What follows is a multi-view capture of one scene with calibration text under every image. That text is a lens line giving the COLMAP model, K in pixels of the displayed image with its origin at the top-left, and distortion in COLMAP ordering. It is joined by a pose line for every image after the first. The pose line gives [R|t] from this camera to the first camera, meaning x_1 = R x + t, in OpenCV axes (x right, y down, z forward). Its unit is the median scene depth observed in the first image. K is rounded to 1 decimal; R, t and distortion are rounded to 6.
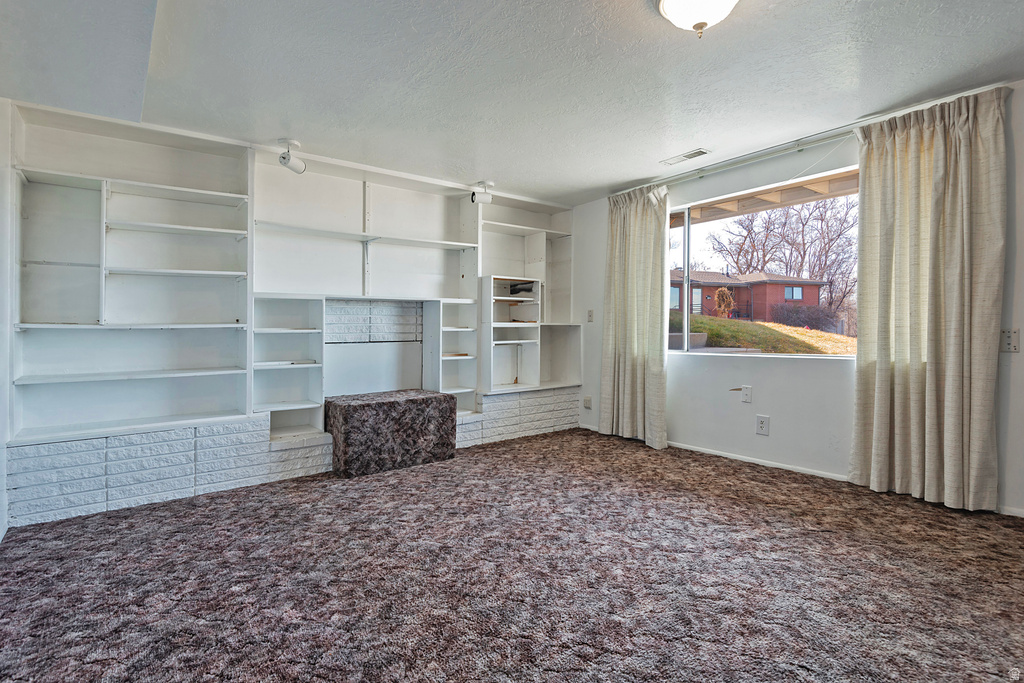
lens RADIAL K [[512.7, 0, 505.4], [0, 512.7, 328.8], [0, 0, 1]] dist [0.039499, -0.029840]
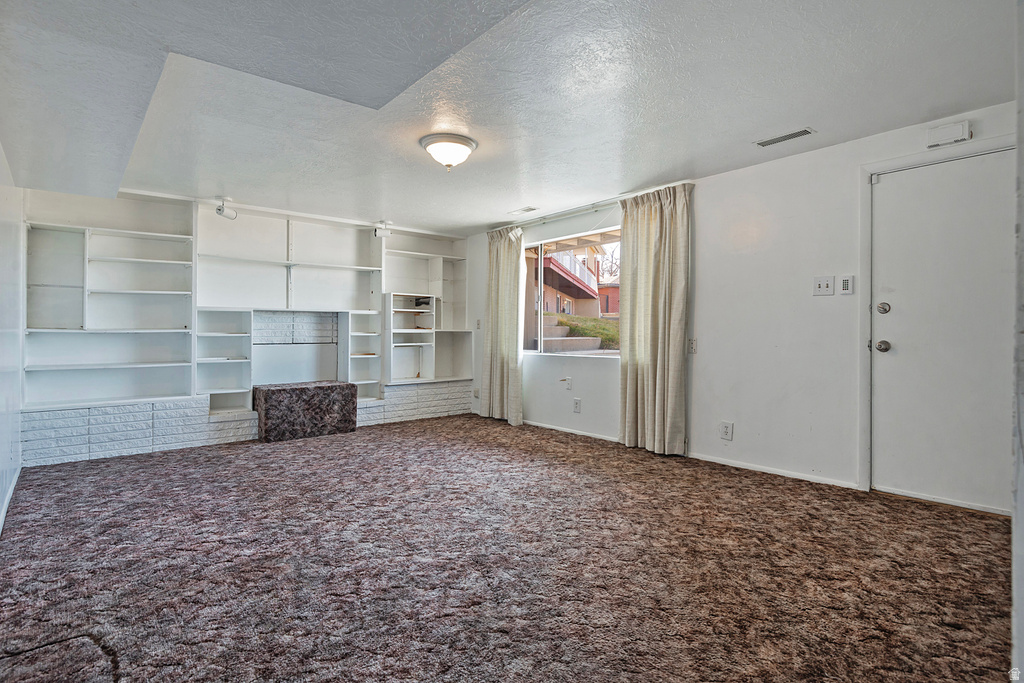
lens RADIAL K [[523.8, 0, 509.8], [0, 523.8, 336.8], [0, 0, 1]] dist [0.037226, -0.031744]
pose [[0.998882, 0.008139, 0.046577, 0.281673], [-0.008594, 0.999917, 0.009567, -0.011067], [-0.046495, -0.009956, 0.998869, -0.446854]]
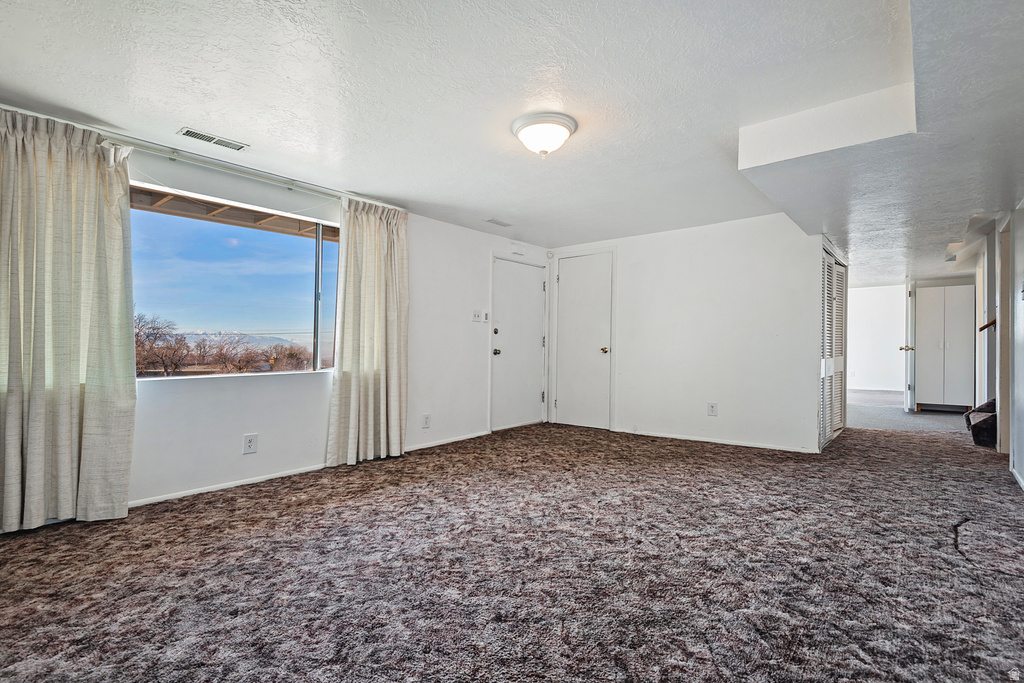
lens RADIAL K [[481.3, 0, 509.0], [0, 481.3, 343.7], [0, 0, 1]] dist [0.046110, -0.030641]
pose [[-0.208550, 0.019741, 0.977812, -0.589463], [-0.000376, 0.999795, -0.020265, 0.015070], [-0.978012, -0.004594, -0.208500, 0.791957]]
